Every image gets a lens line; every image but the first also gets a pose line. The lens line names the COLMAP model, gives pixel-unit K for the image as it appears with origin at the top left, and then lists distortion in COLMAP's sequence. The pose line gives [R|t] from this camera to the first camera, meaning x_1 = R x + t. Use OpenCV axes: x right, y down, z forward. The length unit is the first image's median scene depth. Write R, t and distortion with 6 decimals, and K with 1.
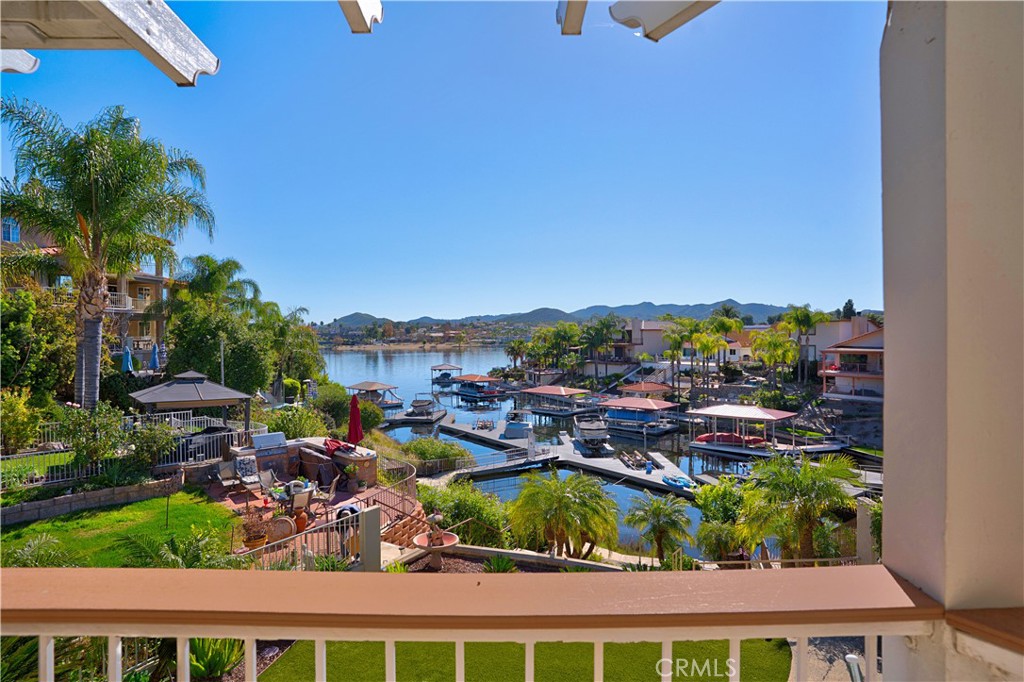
lens RADIAL K [[517.2, 0, 518.2], [0, 517.2, 342.3], [0, 0, 1]] dist [-0.029048, 0.013048]
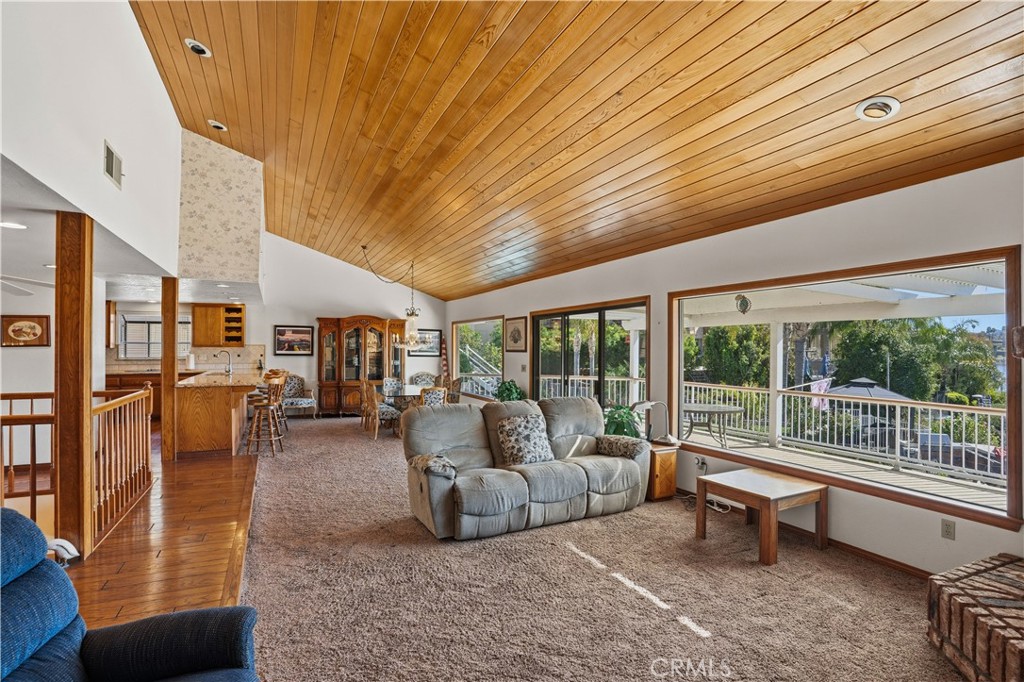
lens RADIAL K [[503.3, 0, 489.5], [0, 503.3, 347.1], [0, 0, 1]] dist [-0.045221, 0.016271]
pose [[0.383284, 0.005420, -0.923615, 0.076580], [-0.010982, 0.999939, 0.001310, -0.006194], [0.923565, 0.009641, 0.383320, -0.177077]]
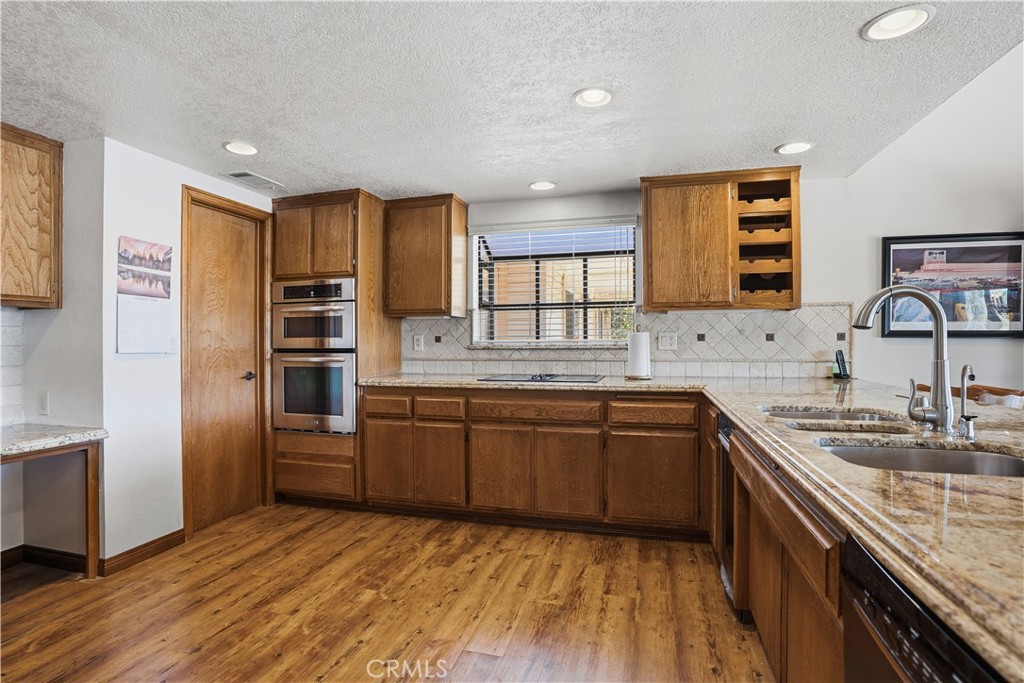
lens RADIAL K [[503.3, 0, 509.4], [0, 503.3, 335.6], [0, 0, 1]] dist [-0.045221, 0.016271]
pose [[-0.277971, -0.001575, -0.960588, -0.133310], [-0.005068, 0.999987, -0.000173, 0.000416], [0.960576, 0.004820, -0.277975, -0.219846]]
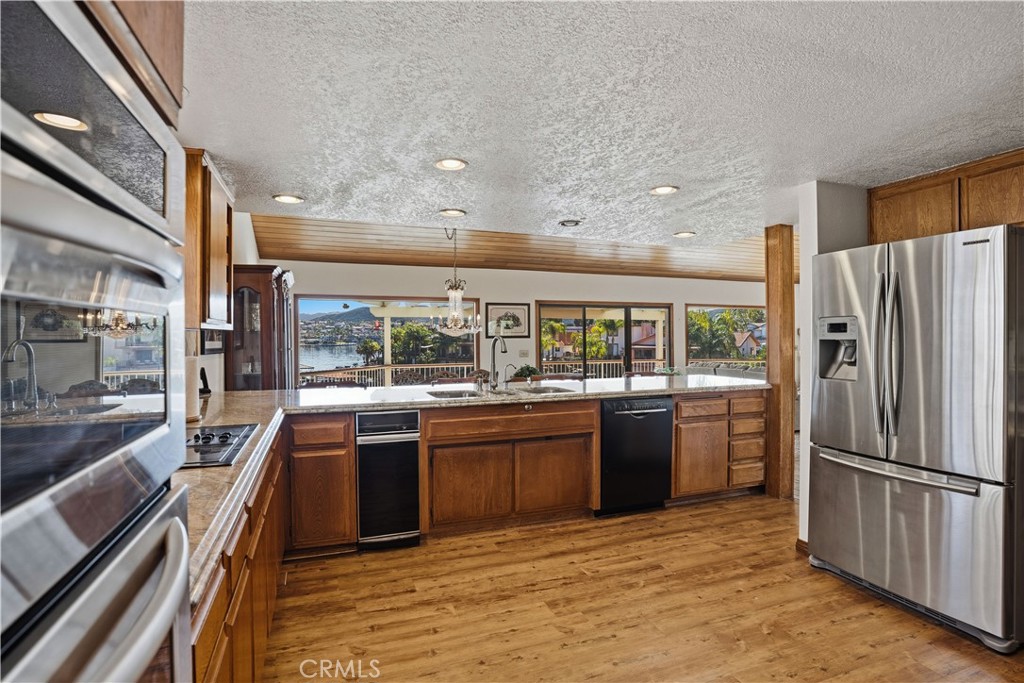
lens RADIAL K [[503.3, 0, 502.9], [0, 503.3, 341.8], [0, 0, 1]] dist [-0.045221, 0.016271]
pose [[0.951495, -0.000470, 0.307665, -0.204095], [0.000032, 0.999999, 0.001429, -0.002408], [-0.307665, -0.001350, 0.951494, -0.293498]]
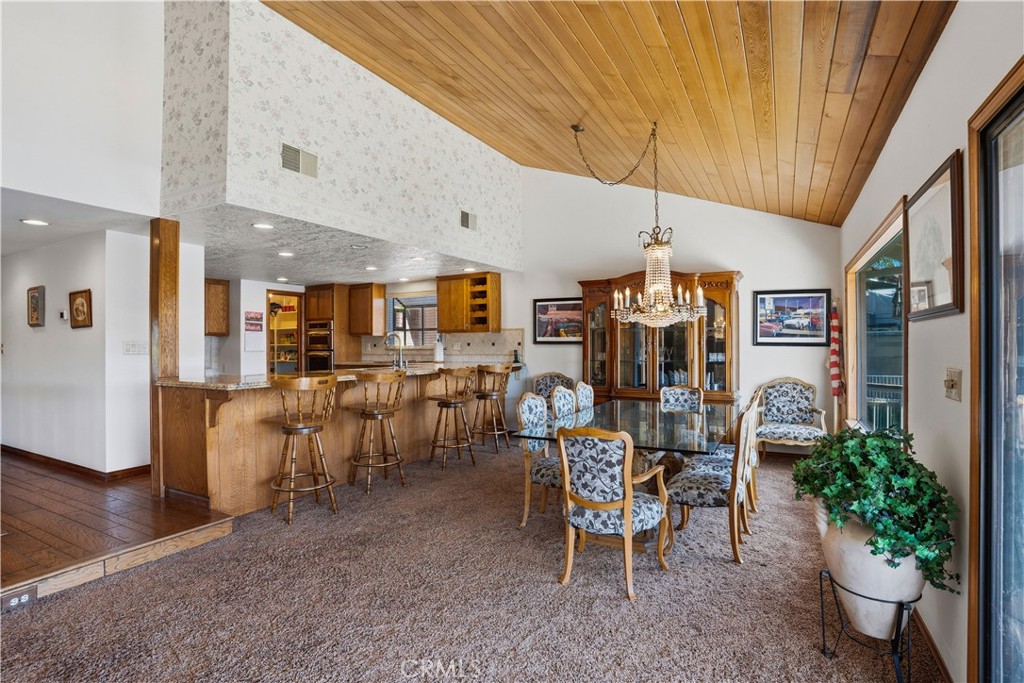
lens RADIAL K [[503.3, 0, 511.0], [0, 503.3, 343.8], [0, 0, 1]] dist [-0.045221, 0.016271]
pose [[-0.497058, 0.007259, -0.867687, -0.058733], [0.000678, 0.999968, 0.007978, -0.001302], [0.867717, 0.003377, -0.497047, -0.091497]]
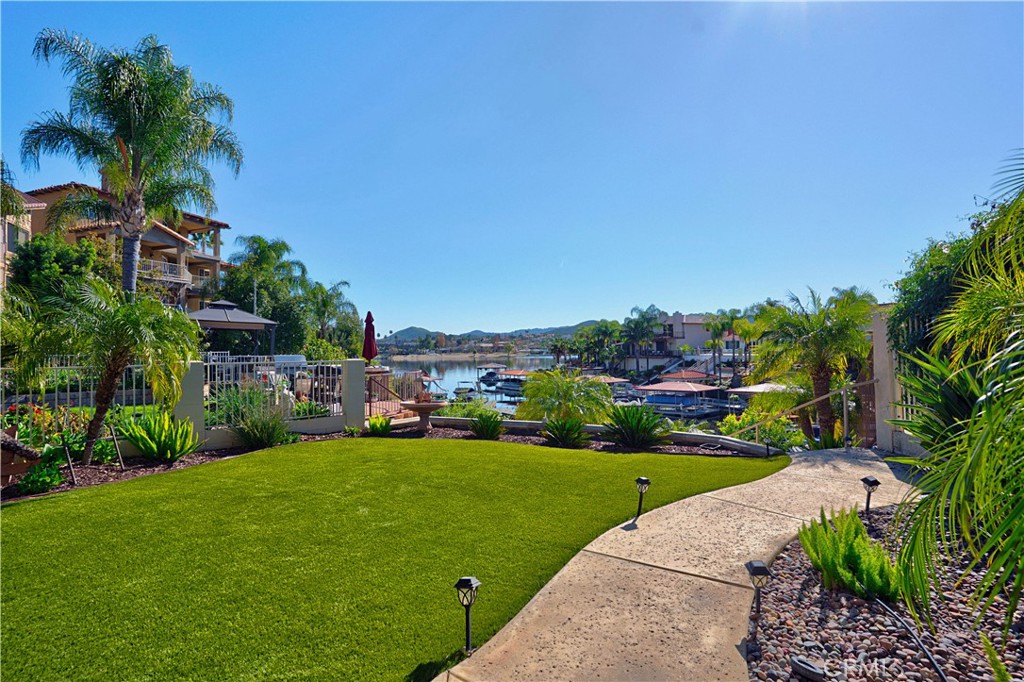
lens RADIAL K [[503.3, 0, 521.8], [0, 503.3, 348.1], [0, 0, 1]] dist [-0.045221, 0.016271]
pose [[0.996129, -0.006758, -0.087642, 0.030768], [0.005719, 0.999910, -0.012096, 0.080532], [0.087716, 0.011548, 0.996079, 0.015845]]
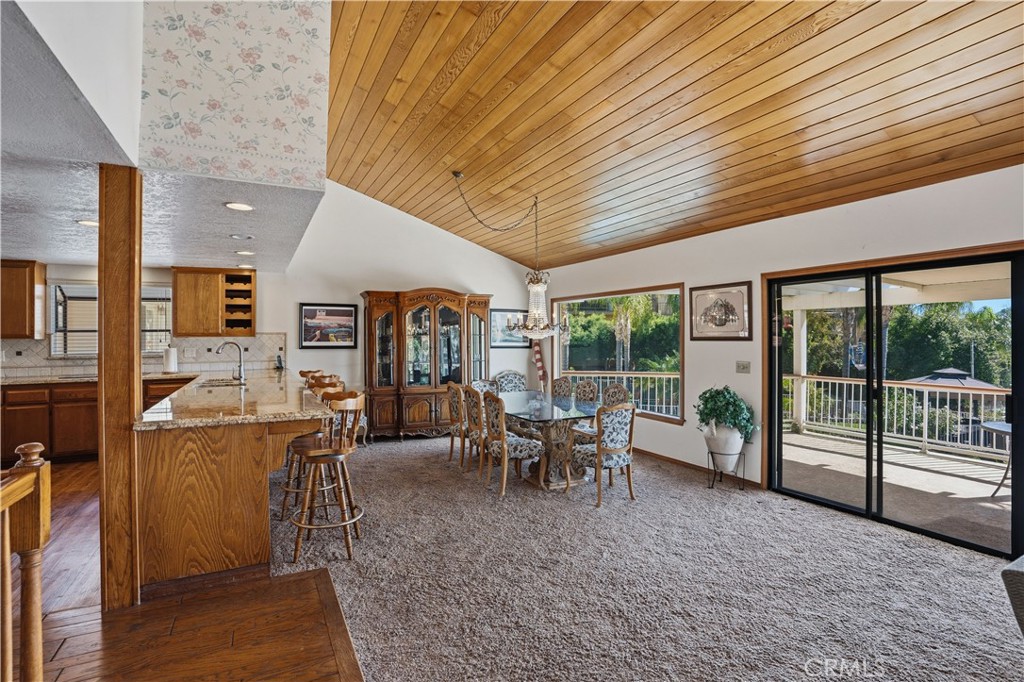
lens RADIAL K [[503.3, 0, 496.0], [0, 503.3, 338.3], [0, 0, 1]] dist [-0.045221, 0.016271]
pose [[0.420704, 0.005013, -0.907184, -0.030843], [-0.004571, 0.999984, 0.003406, -0.004655], [0.907187, 0.002714, 0.420720, -0.193467]]
